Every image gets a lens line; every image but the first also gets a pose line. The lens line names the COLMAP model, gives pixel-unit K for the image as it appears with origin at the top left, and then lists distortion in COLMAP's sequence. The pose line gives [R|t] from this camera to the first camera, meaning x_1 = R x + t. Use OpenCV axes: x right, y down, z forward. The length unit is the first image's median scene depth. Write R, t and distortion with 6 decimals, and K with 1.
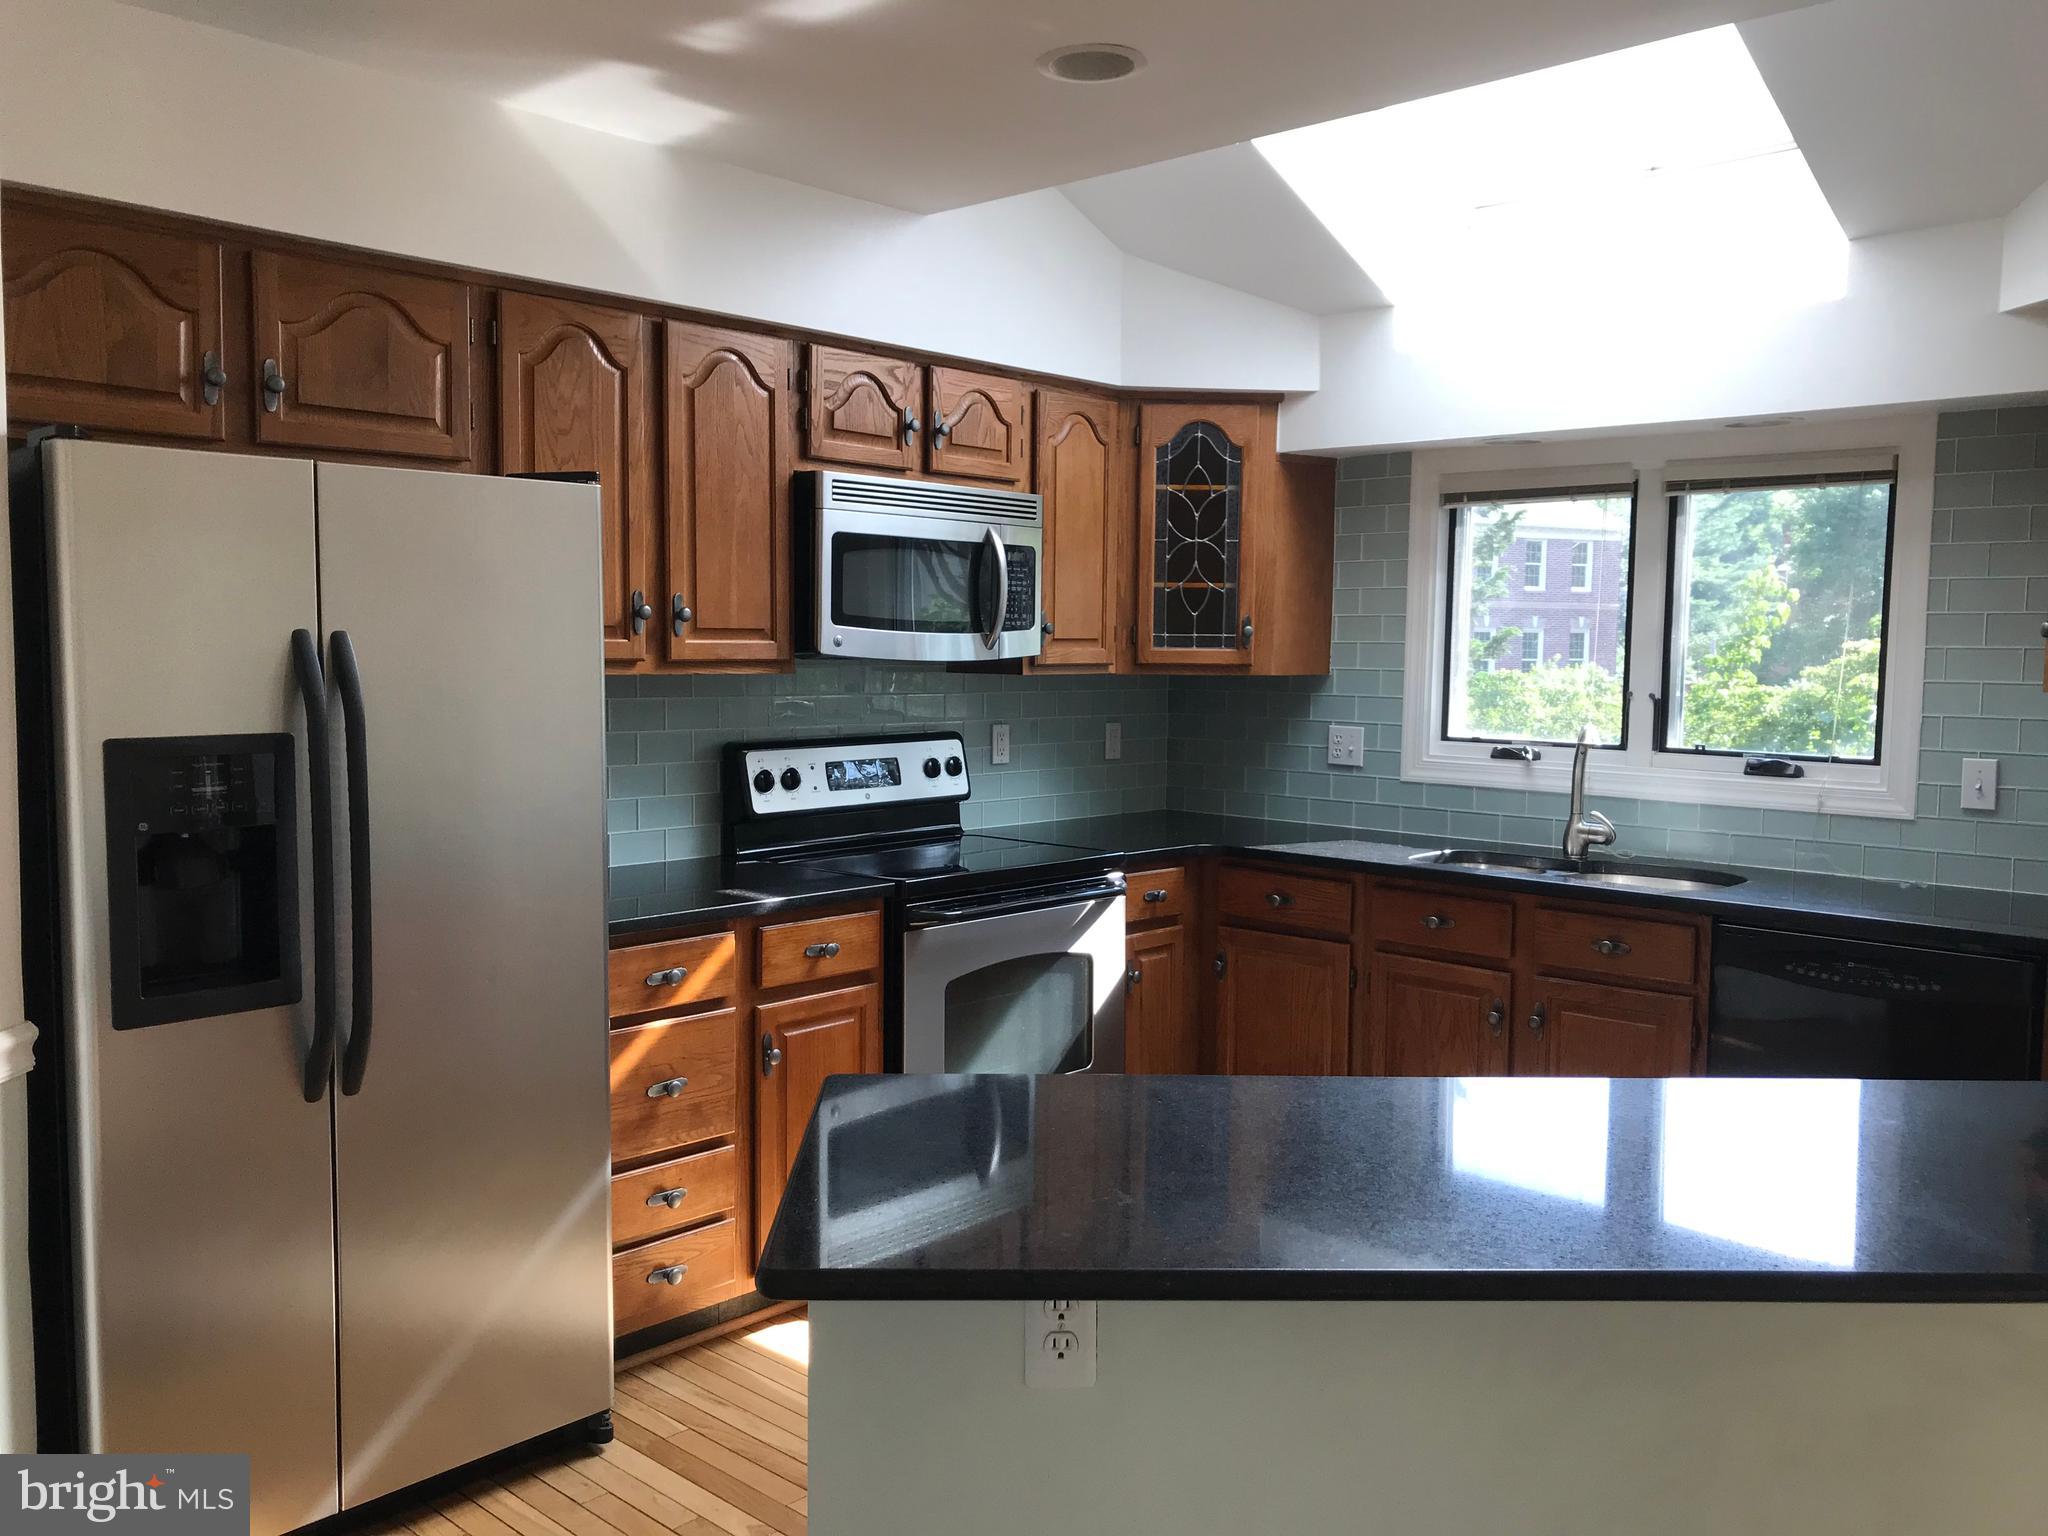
lens RADIAL K [[1657.0, 0, 1024.0], [0, 1657.0, 768.0], [0, 0, 1]] dist [0.238033, -0.242709]
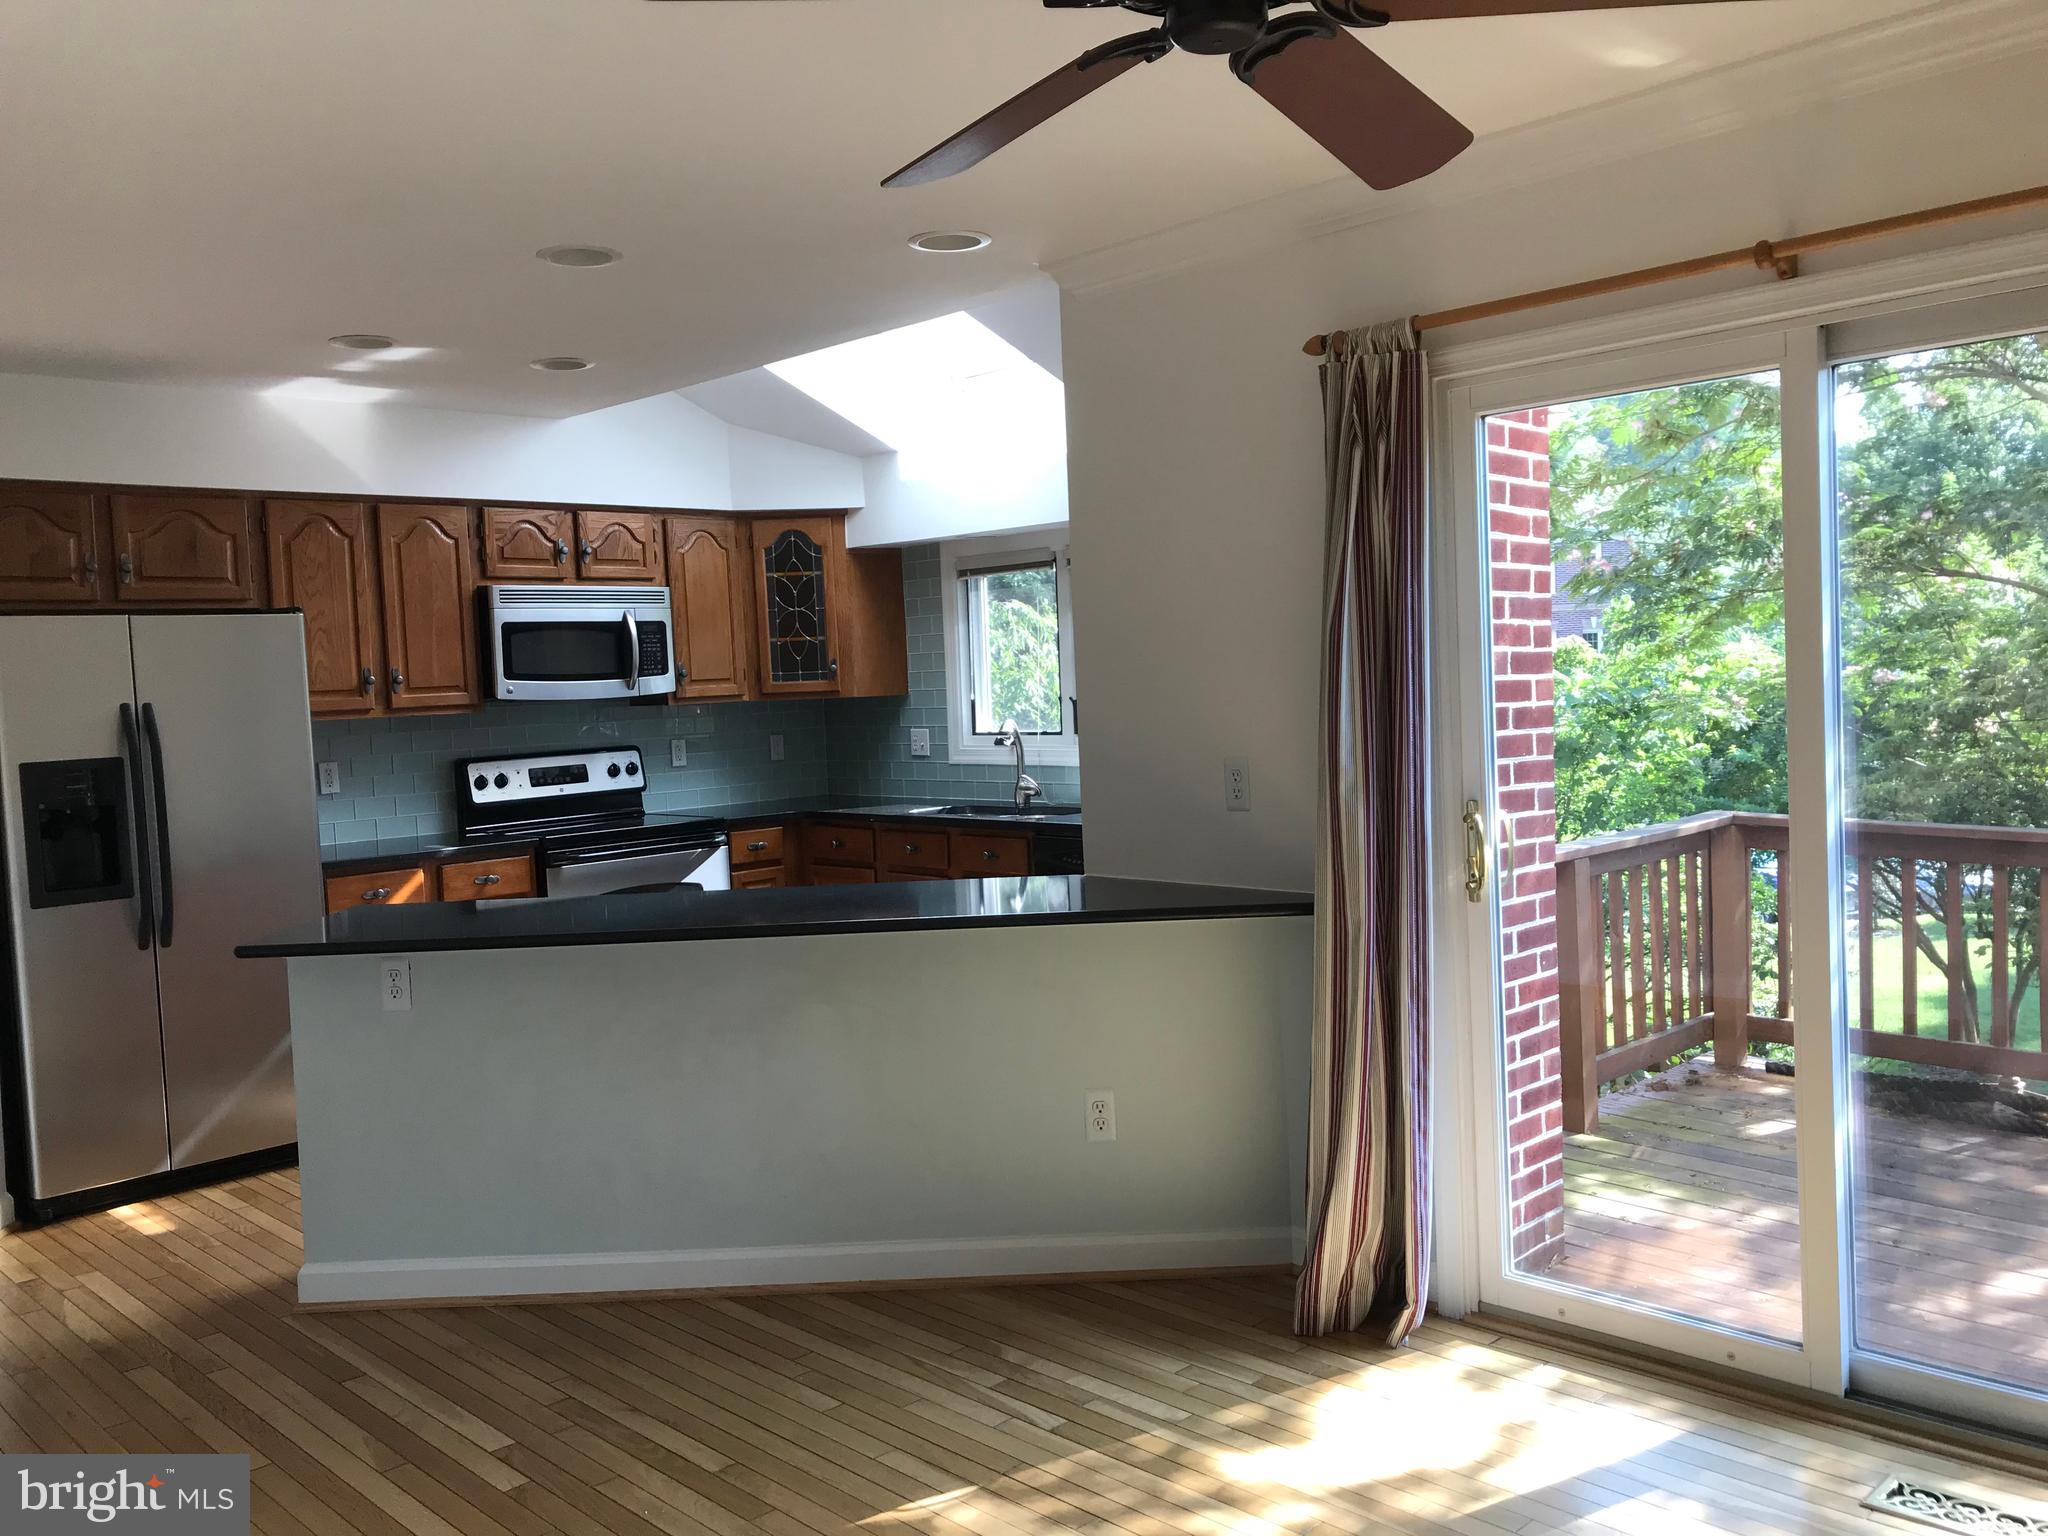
lens RADIAL K [[1674.7, 0, 1024.0], [0, 1674.7, 768.0], [0, 0, 1]] dist [0.104944, 0.004286]
pose [[0.997902, -0.051365, -0.039412, 0.396436], [0.050670, 0.998546, -0.018414, 0.047346], [0.040301, 0.016379, 0.999053, -0.535424]]
